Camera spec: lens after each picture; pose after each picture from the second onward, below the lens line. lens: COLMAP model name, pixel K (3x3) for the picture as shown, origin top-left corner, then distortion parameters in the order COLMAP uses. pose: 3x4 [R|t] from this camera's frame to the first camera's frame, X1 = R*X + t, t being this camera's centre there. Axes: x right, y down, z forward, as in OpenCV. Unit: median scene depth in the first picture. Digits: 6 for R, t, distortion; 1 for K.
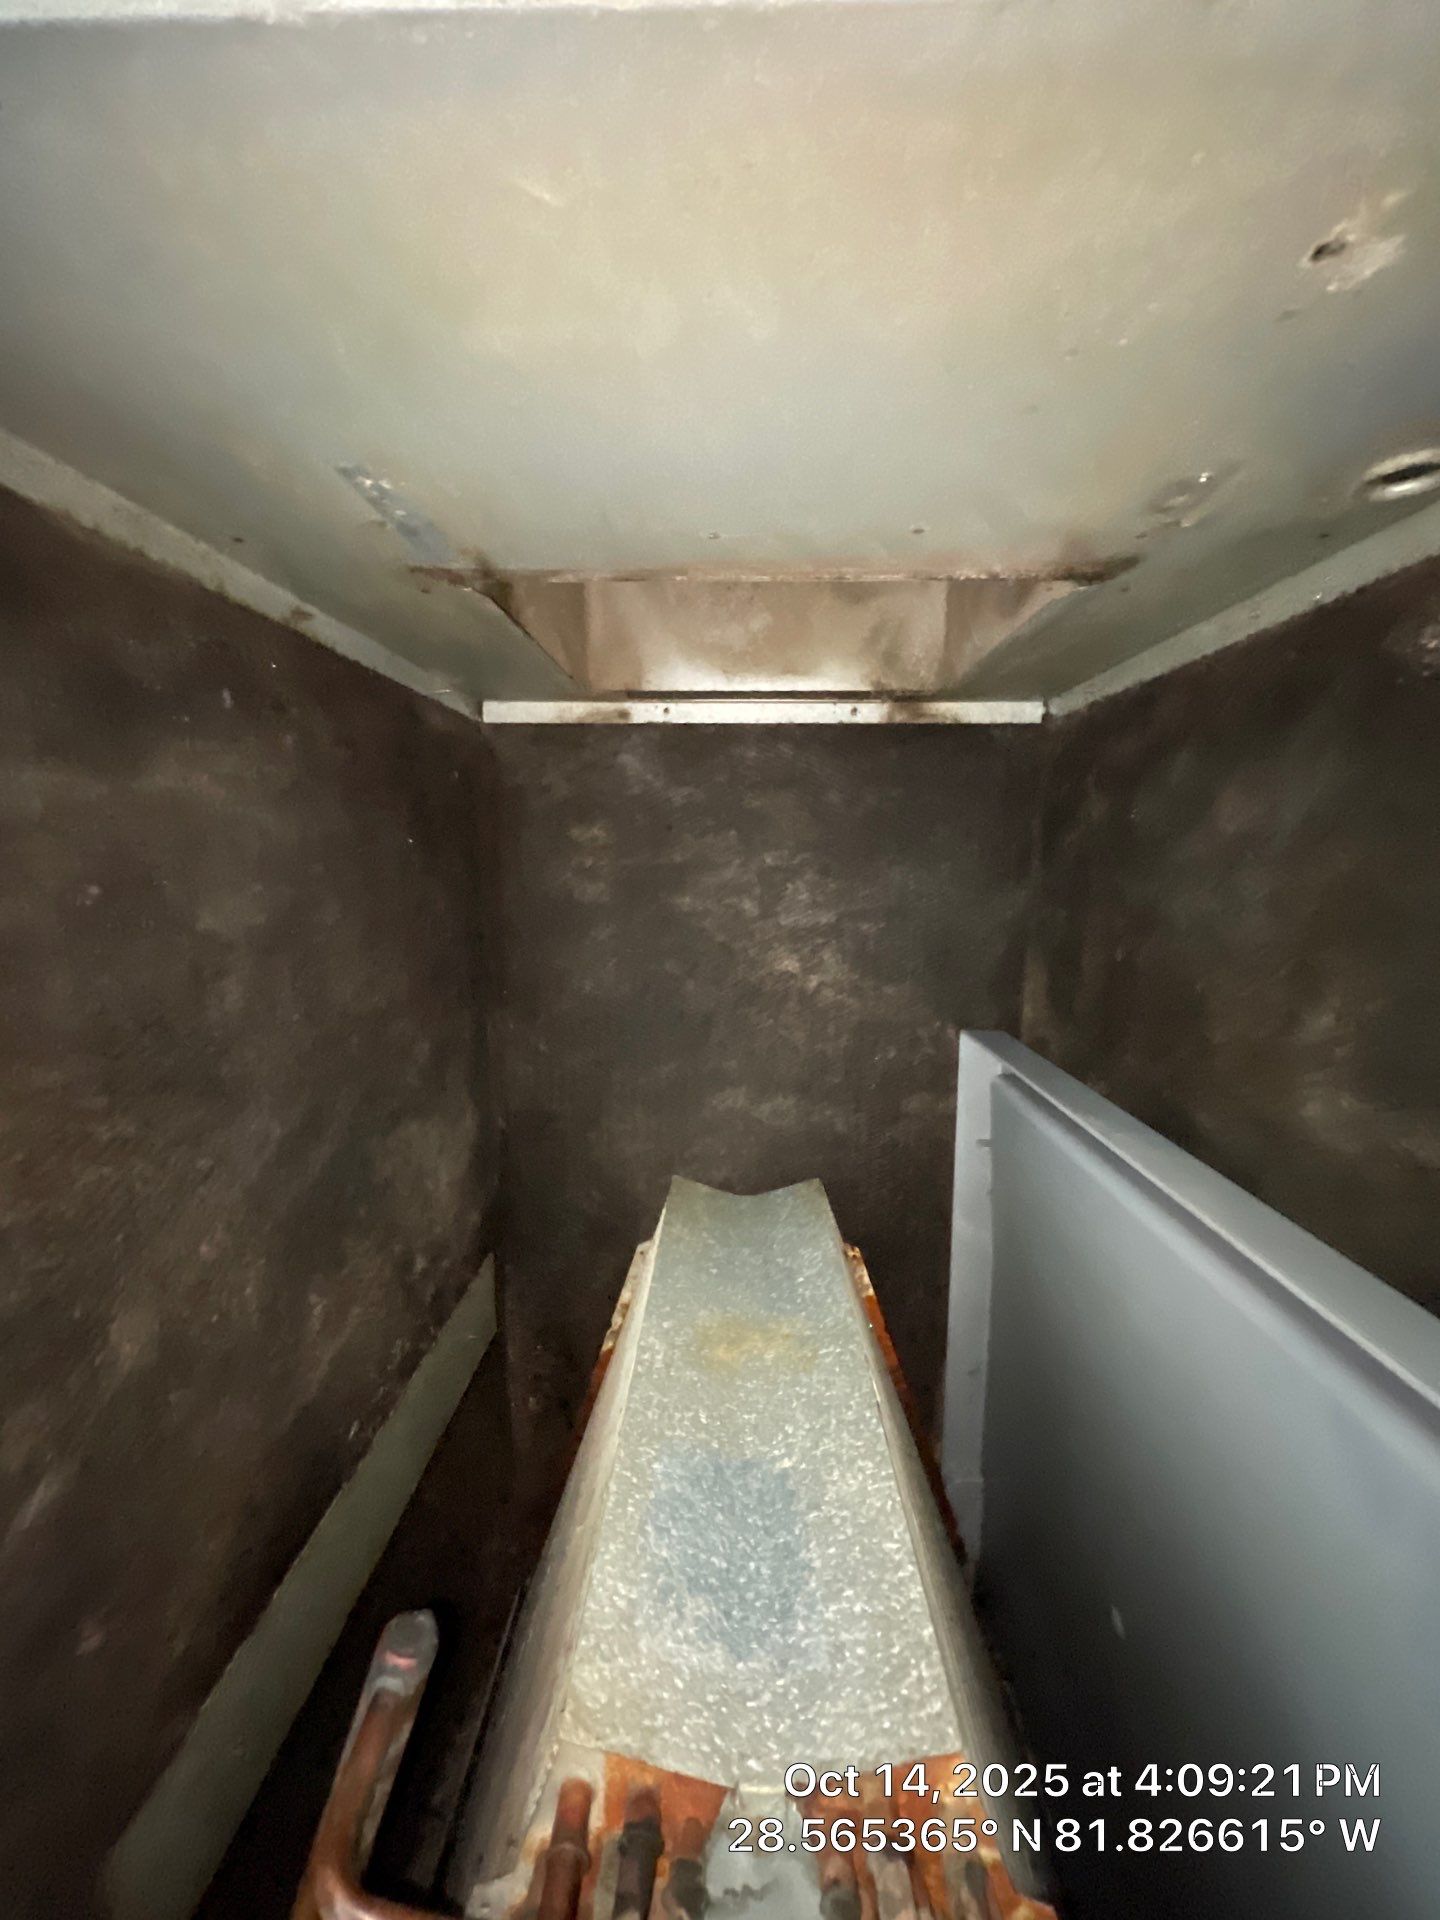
lens RADIAL K [[769.8, 0, 718.8], [0, 769.8, 961.8], [0, 0, 1]] dist [-0.004843, 0.000258]
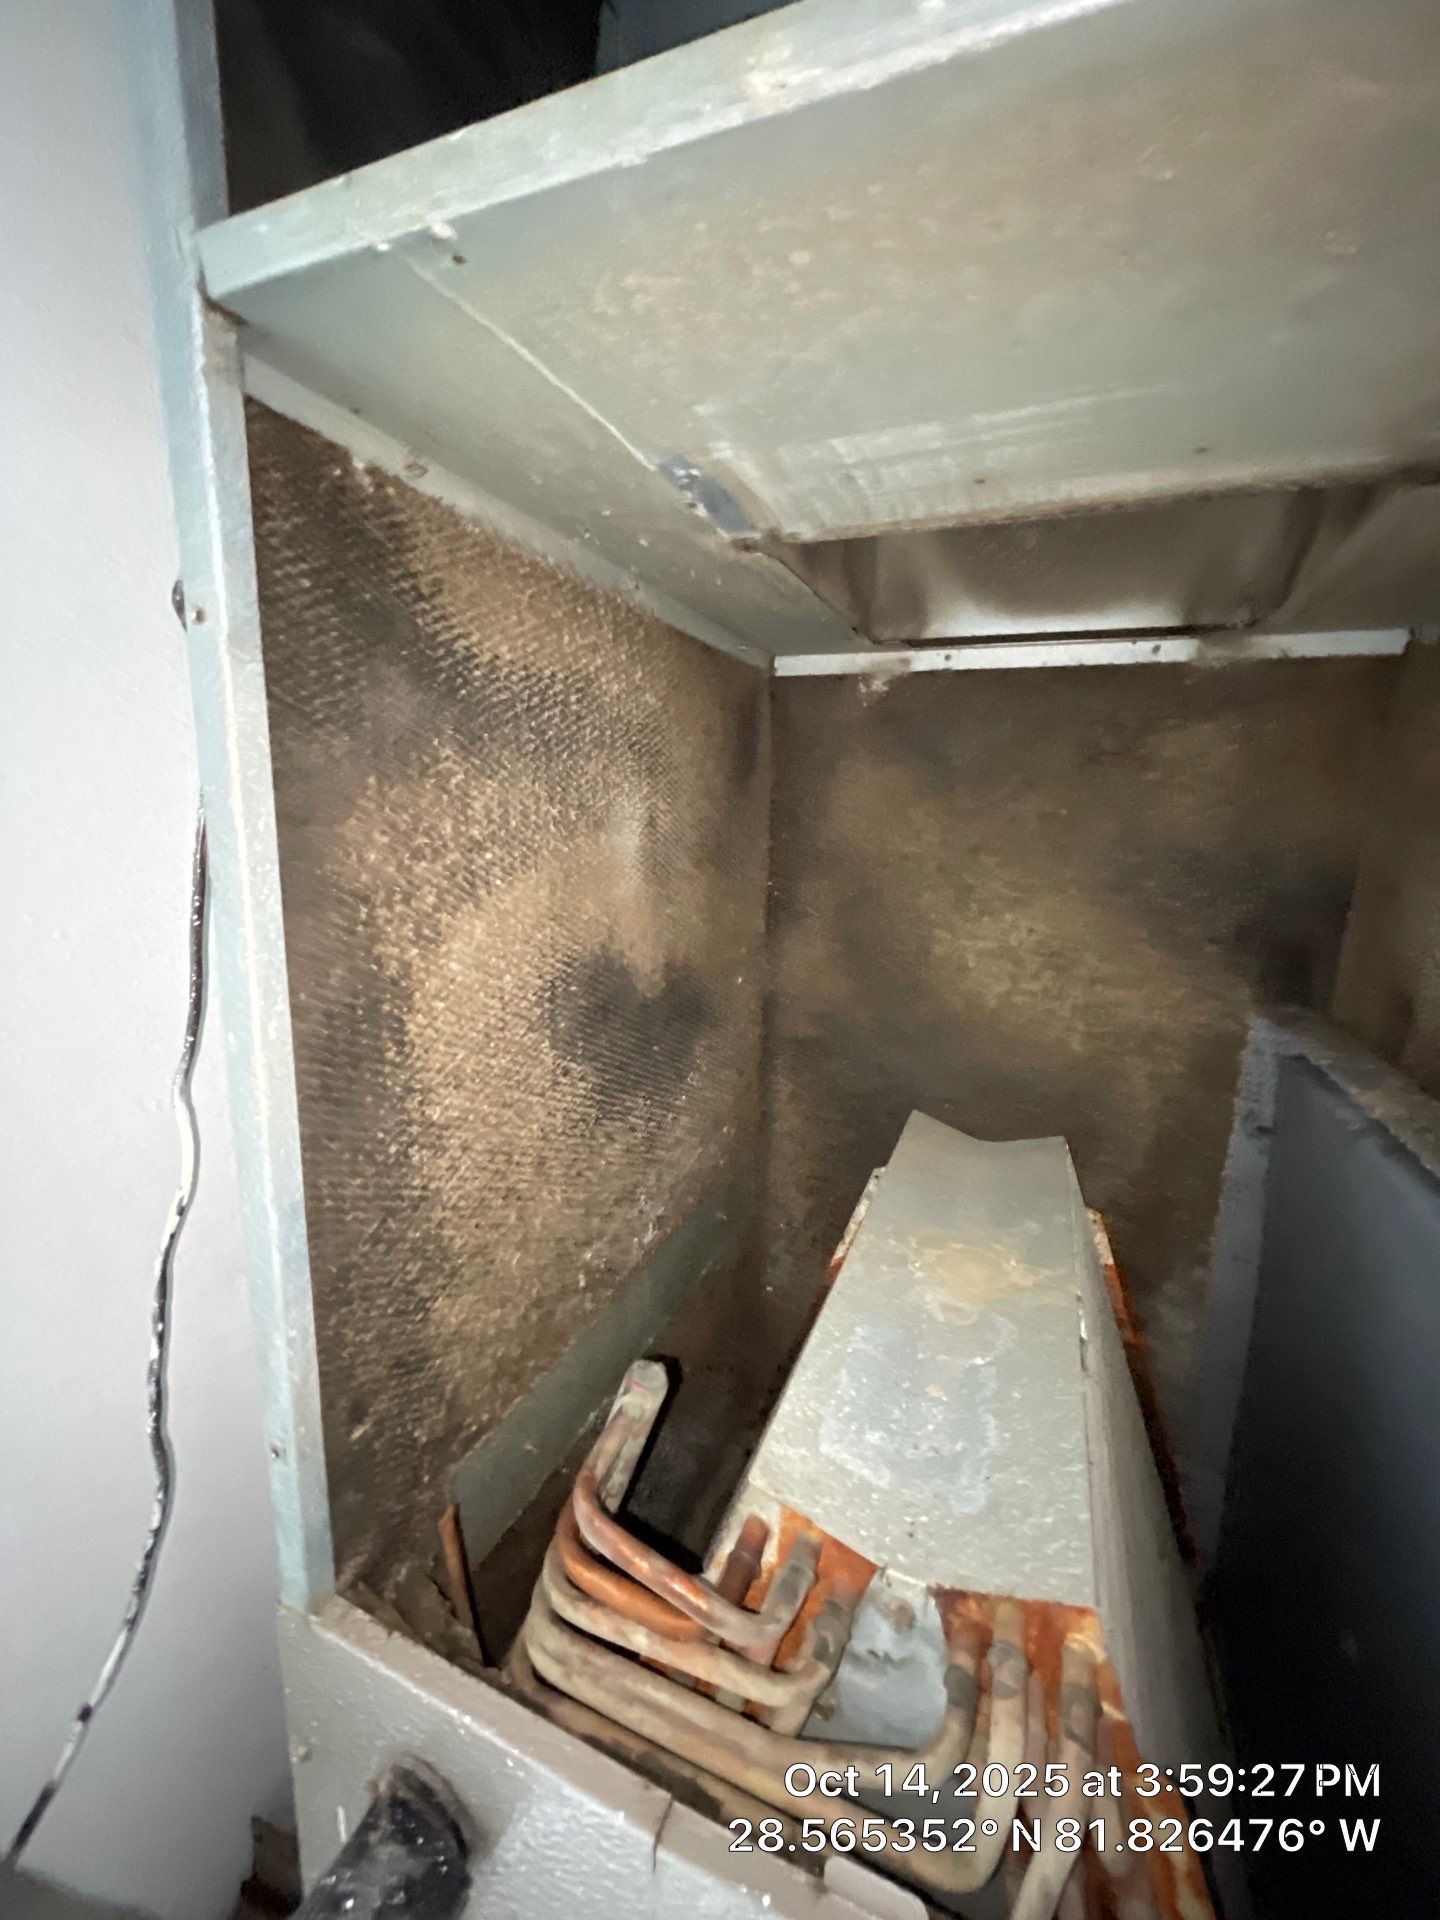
lens RADIAL K [[769.8, 0, 724.2], [0, 769.8, 960.7], [0, 0, 1]] dist [-0.004843, 0.000258]
pose [[0.934043, 0.090561, -0.345488, 0.091450], [-0.073847, 0.995386, 0.061264, 0.064870], [0.349442, -0.031710, 0.936421, -0.136463]]
